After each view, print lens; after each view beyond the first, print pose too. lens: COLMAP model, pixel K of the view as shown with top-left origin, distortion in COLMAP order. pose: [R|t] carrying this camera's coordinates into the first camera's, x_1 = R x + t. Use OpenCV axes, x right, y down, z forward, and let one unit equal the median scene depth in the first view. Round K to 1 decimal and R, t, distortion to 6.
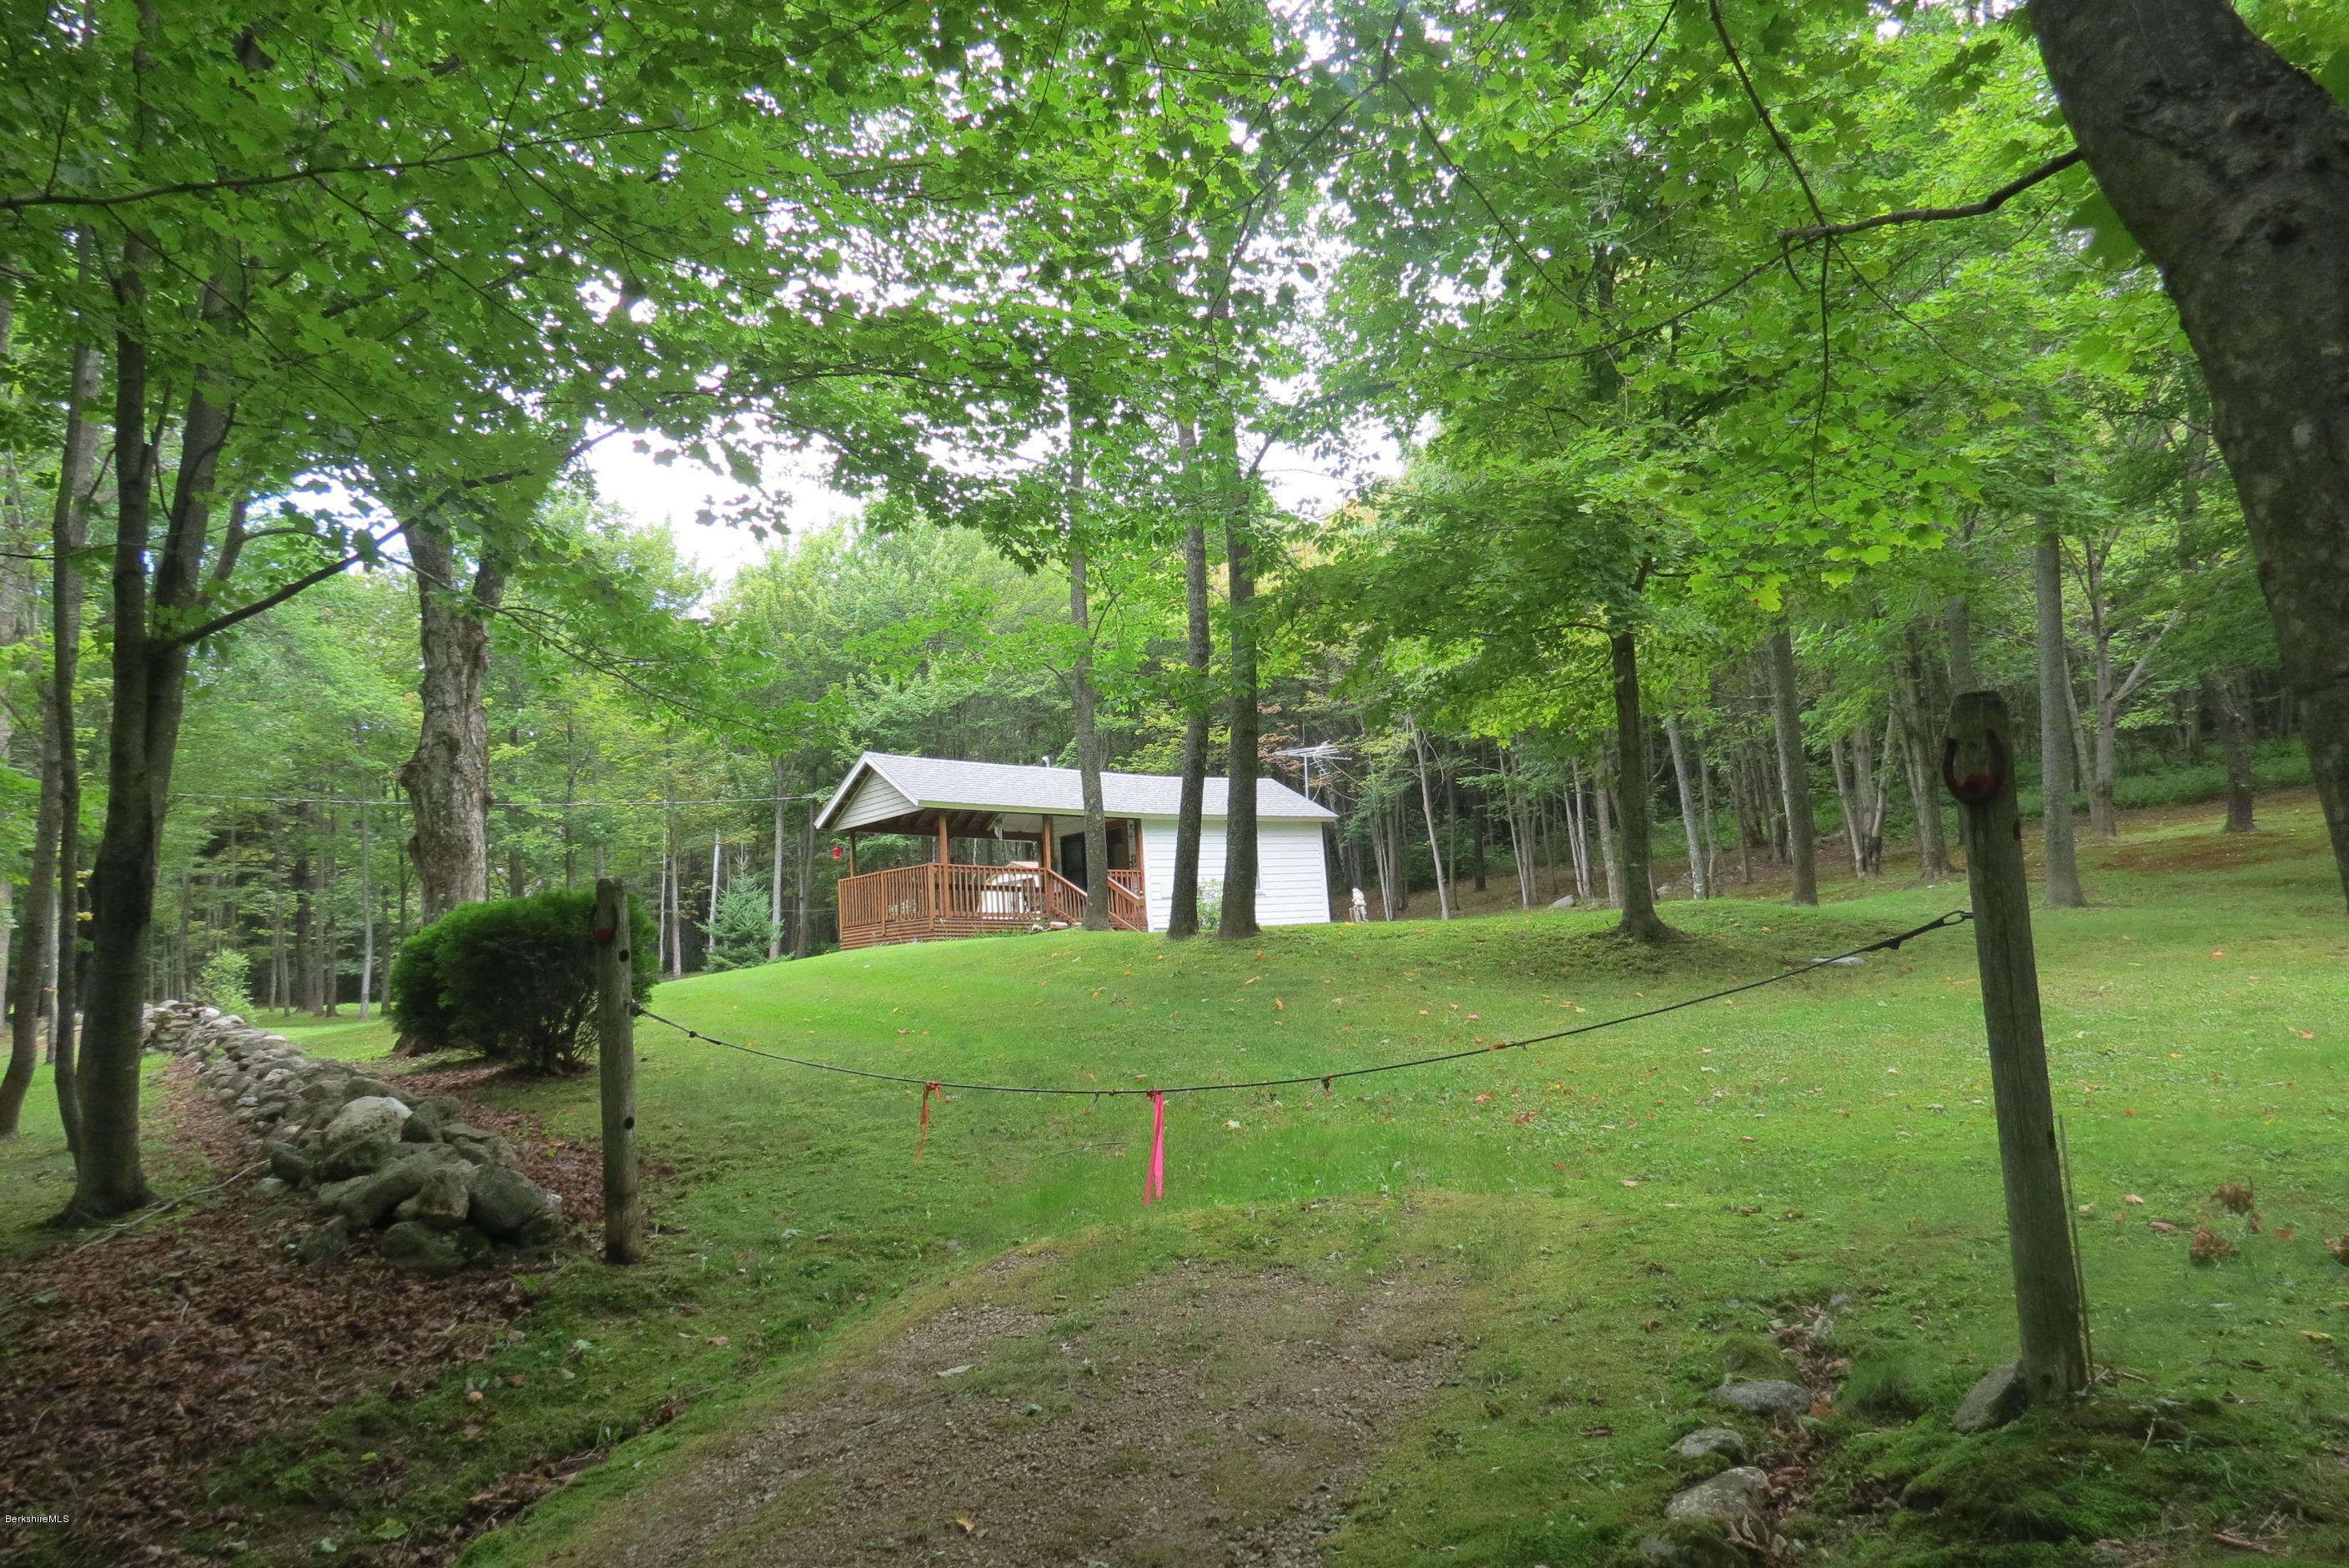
lens RADIAL K [[1654.5, 0, 1171.9], [0, 1654.5, 835.0], [0, 0, 1]] dist [-0.048959, 0.017748]
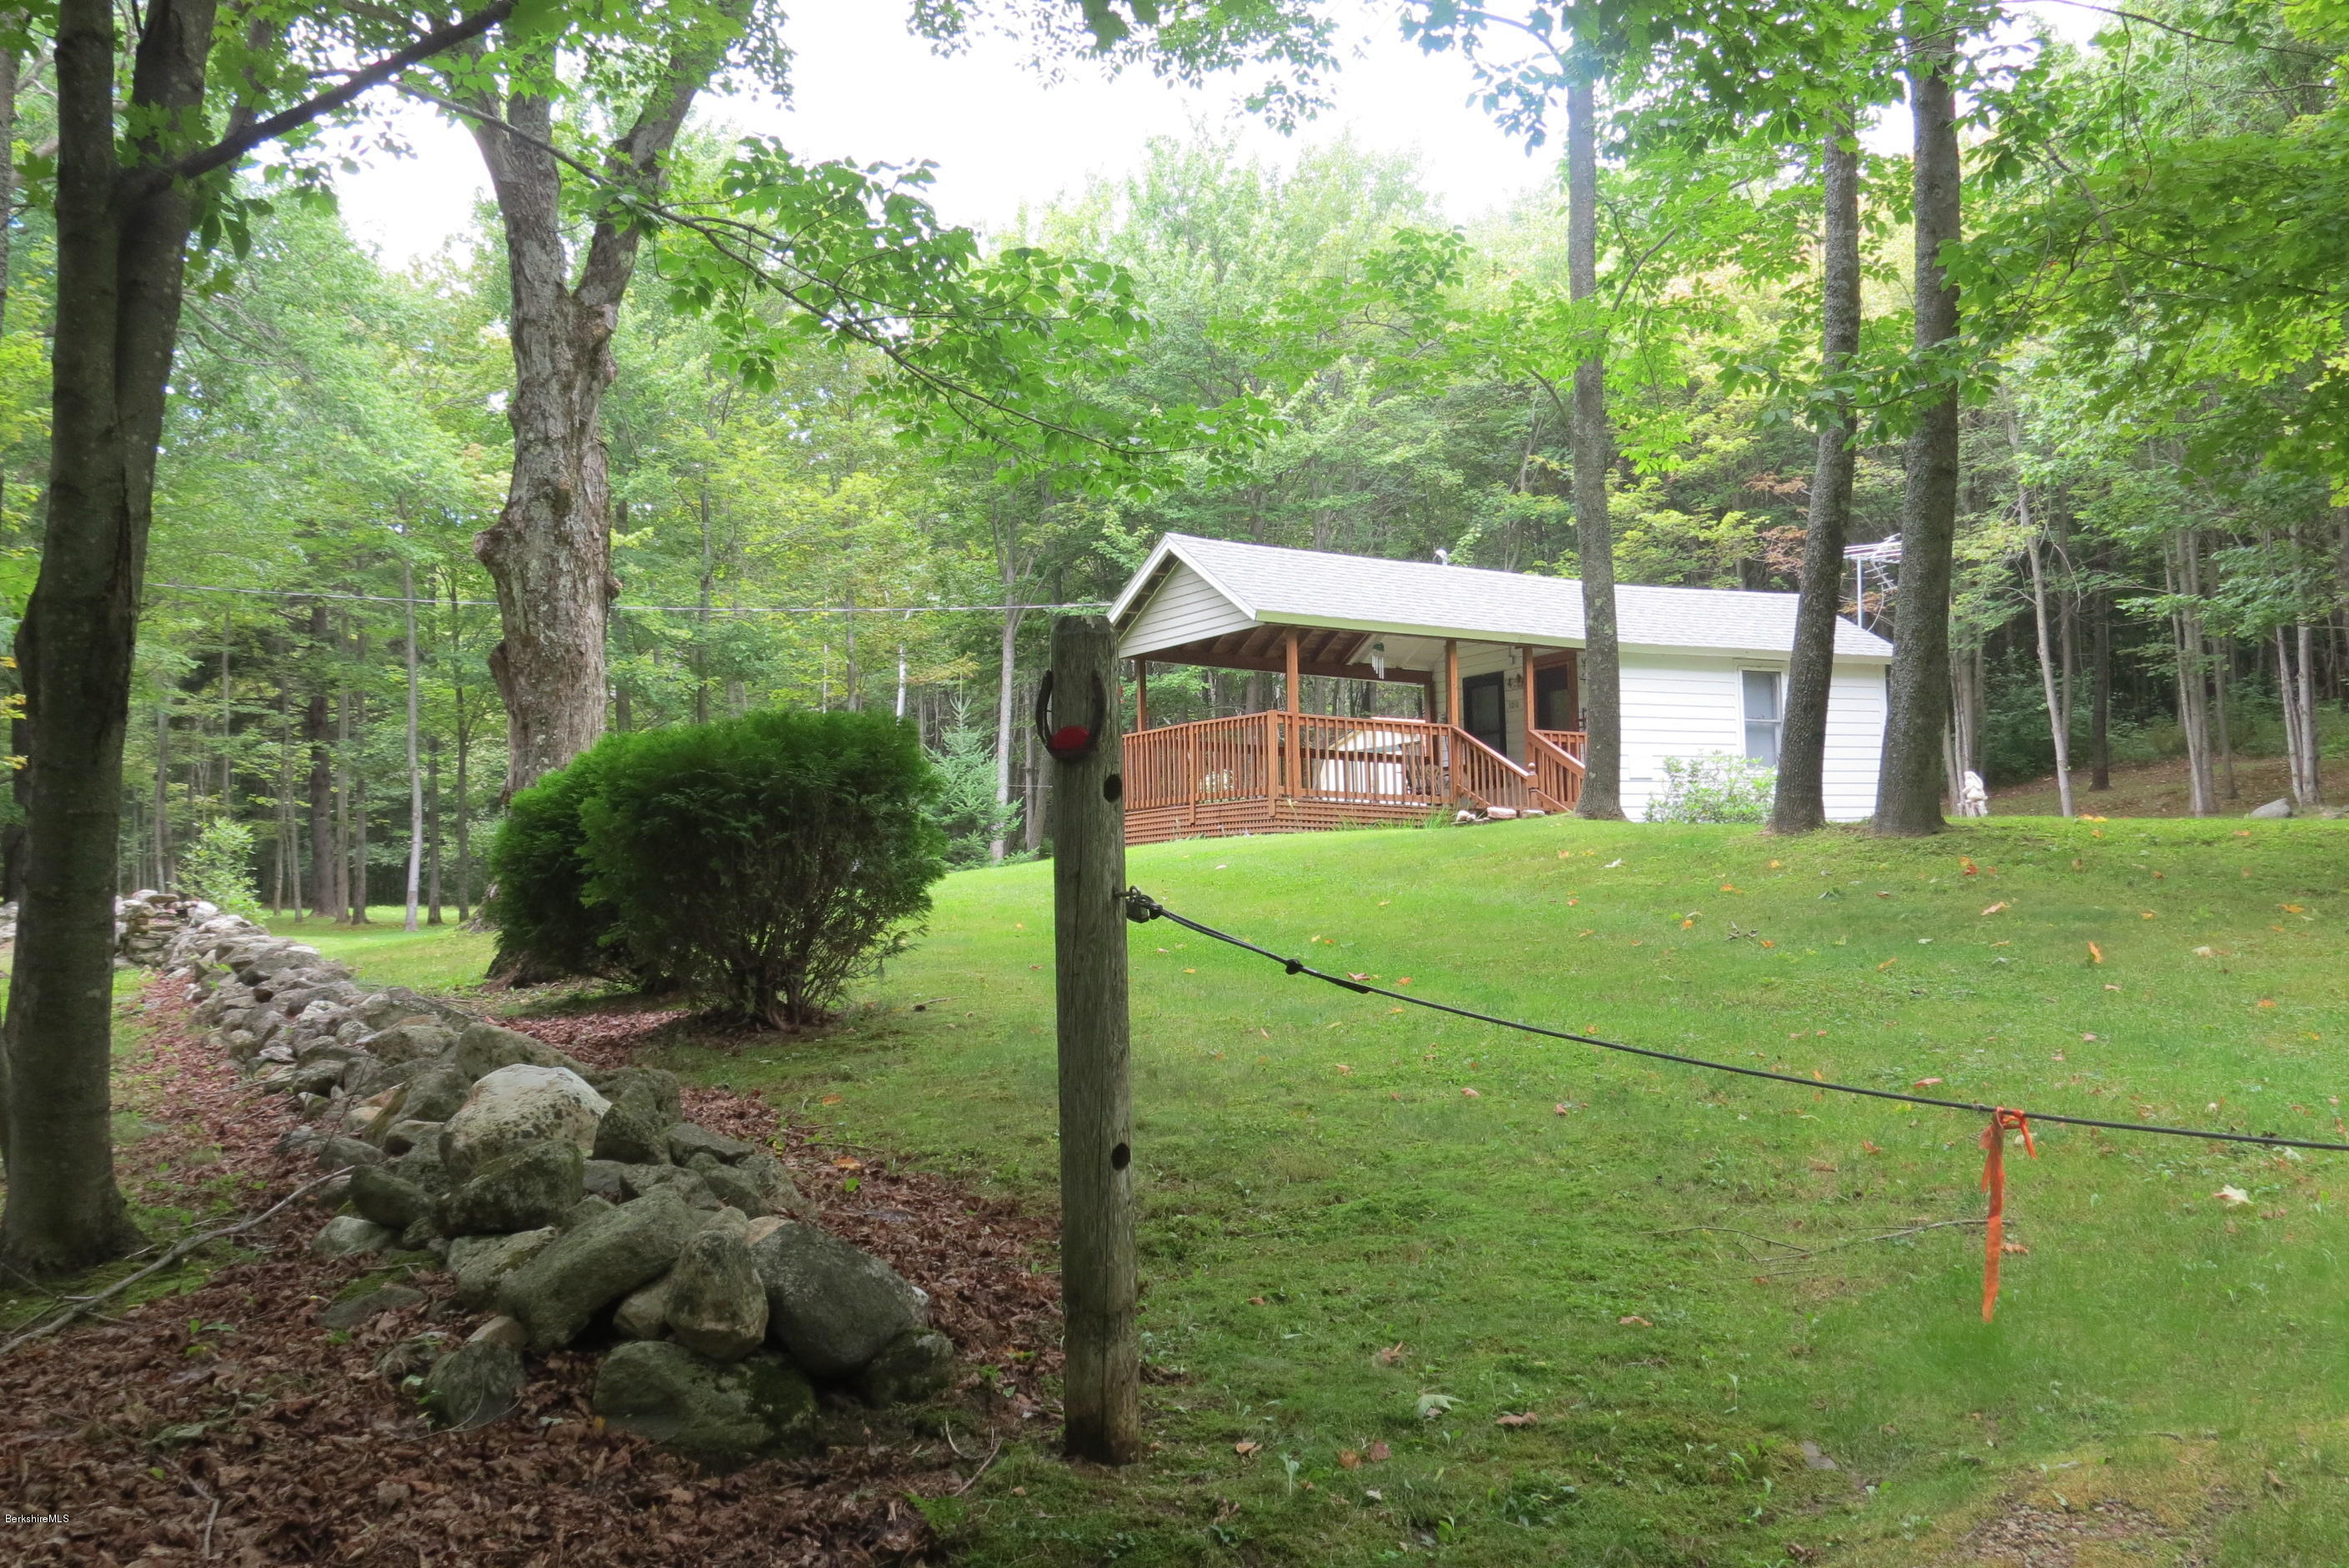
lens RADIAL K [[2442.6, 0, 1162.0], [0, 2442.6, 898.7], [0, 0, 1]] dist [-0.075539, 0.000000]
pose [[0.988316, 0.035243, -0.148287, -0.047596], [-0.022795, 0.996135, 0.084825, 0.010088], [0.150703, -0.080454, 0.985300, 0.073820]]
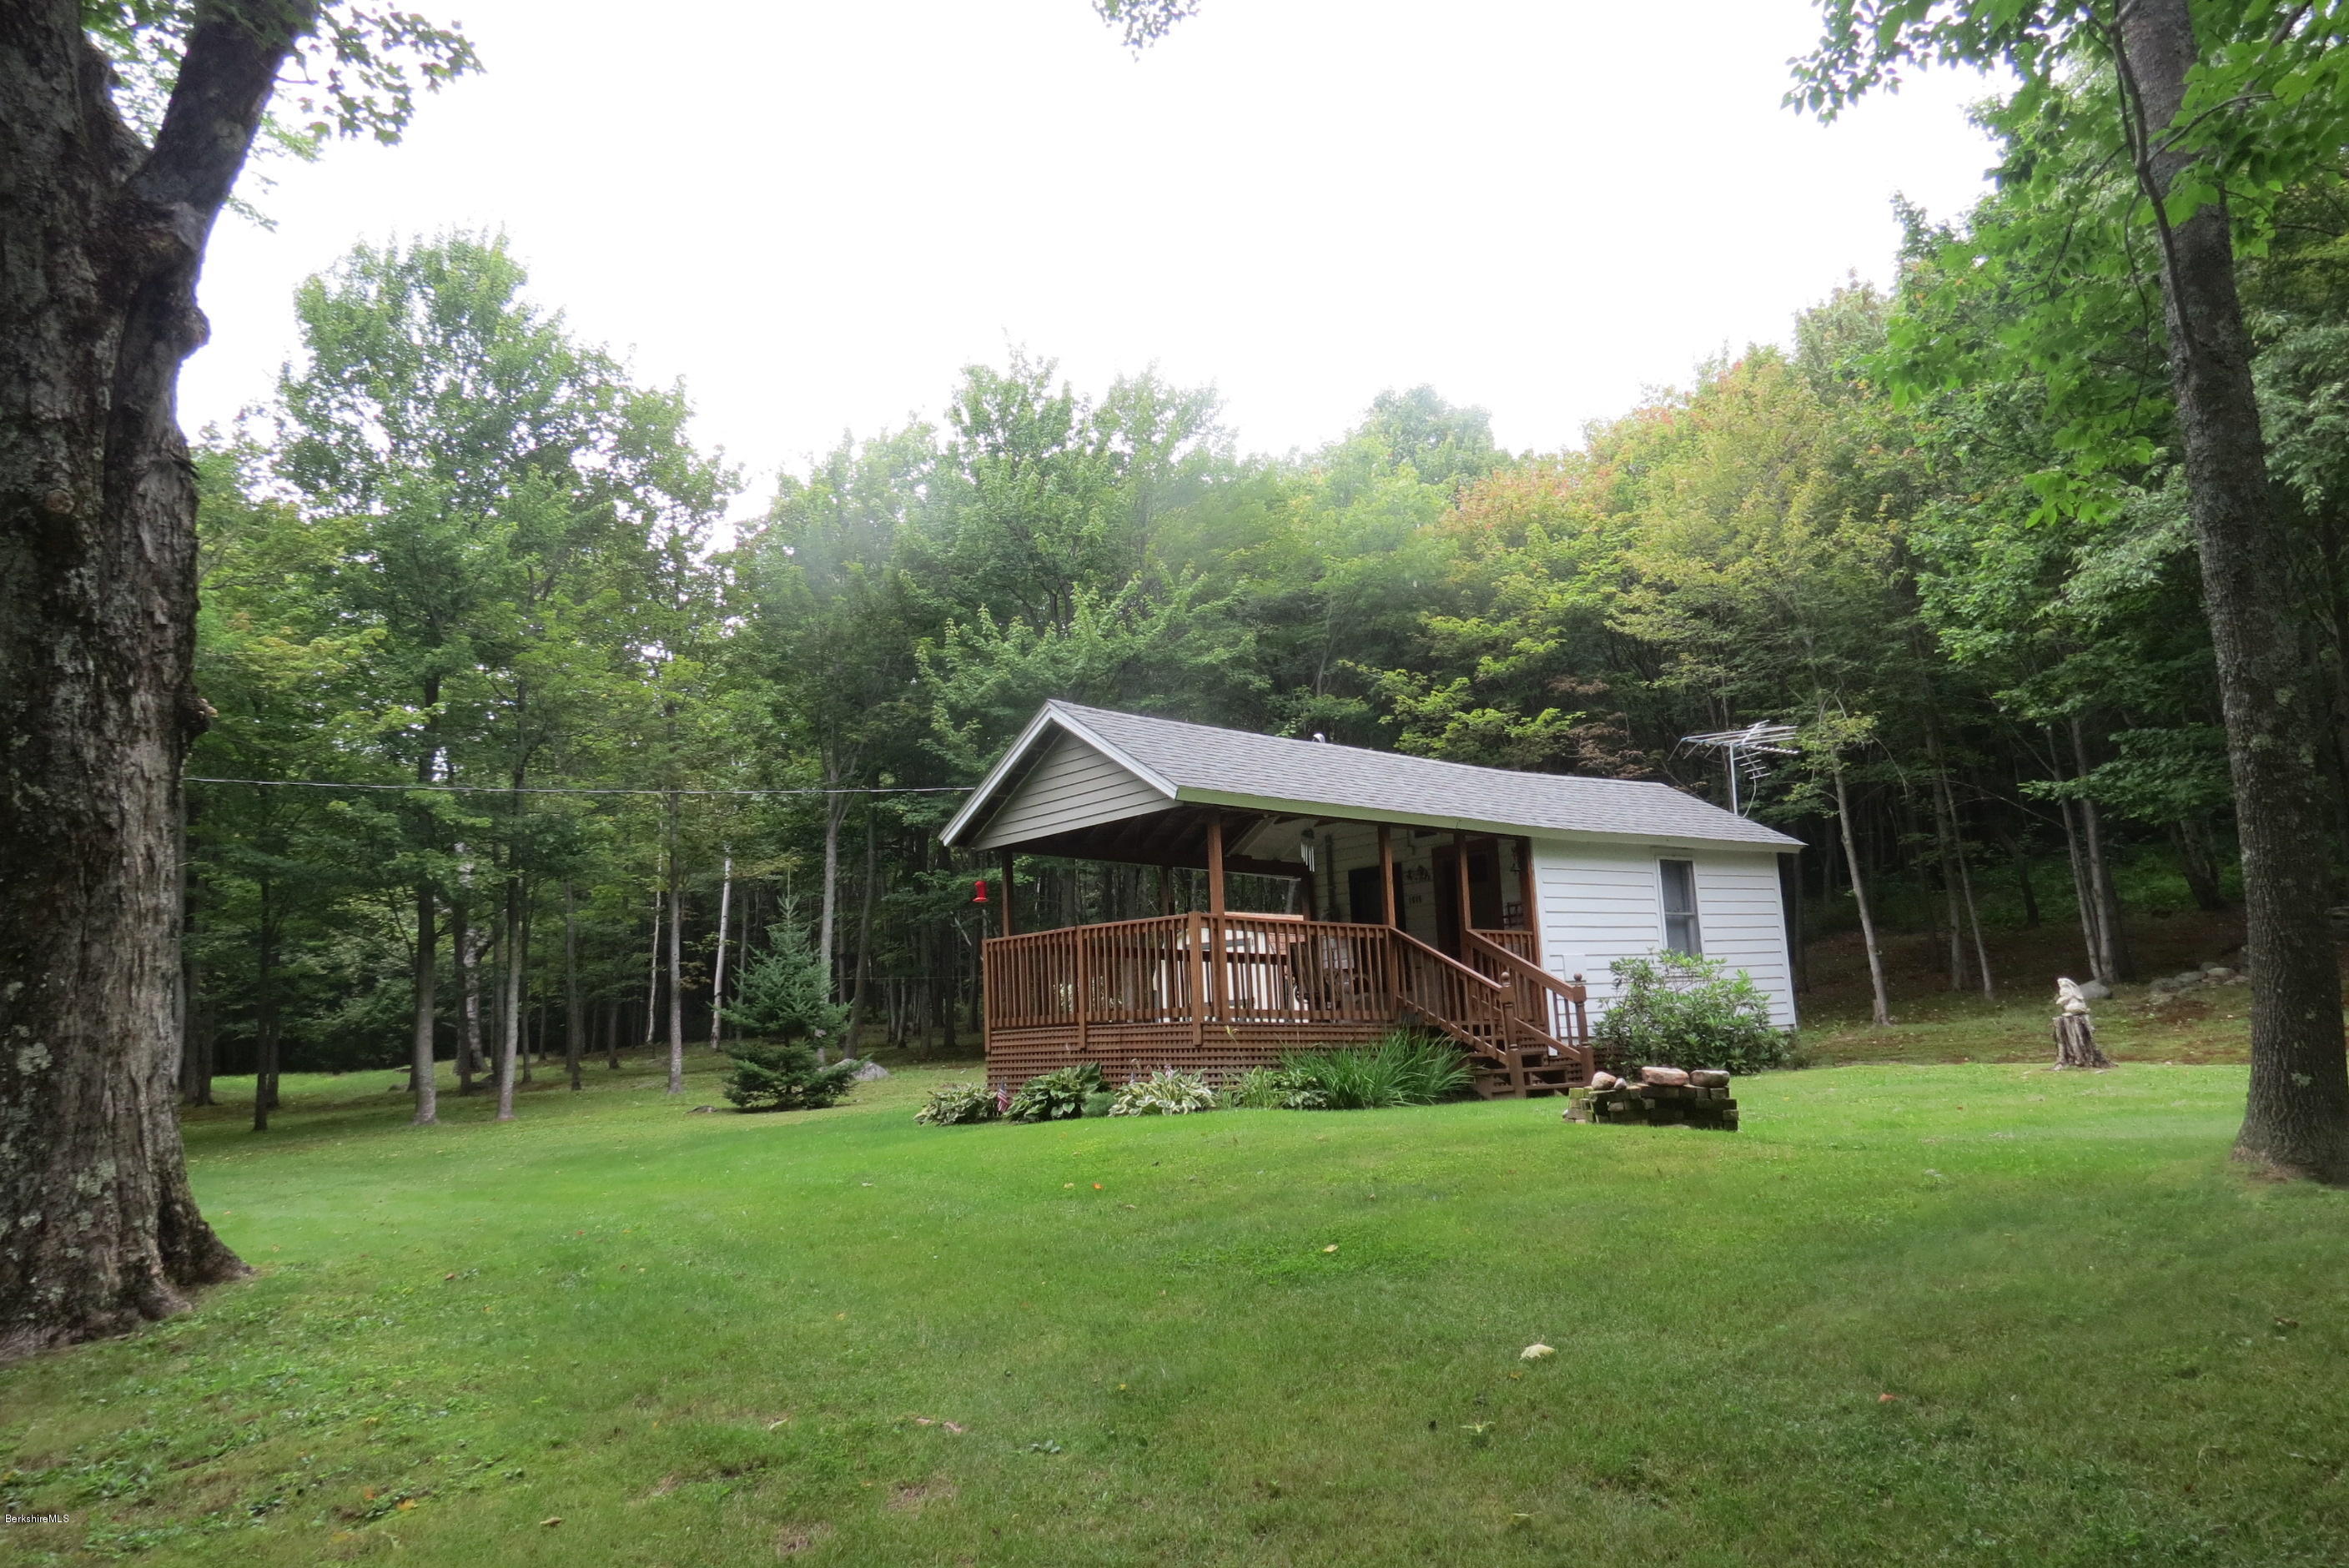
lens RADIAL K [[1654.5, 0, 1150.2], [0, 1654.5, 844.8], [0, 0, 1]] dist [-0.048959, 0.017748]
pose [[0.999823, 0.017183, -0.007655, -0.157475], [-0.017366, 0.999548, -0.024557, 0.008735], [0.007229, 0.024686, 0.999669, 0.499247]]
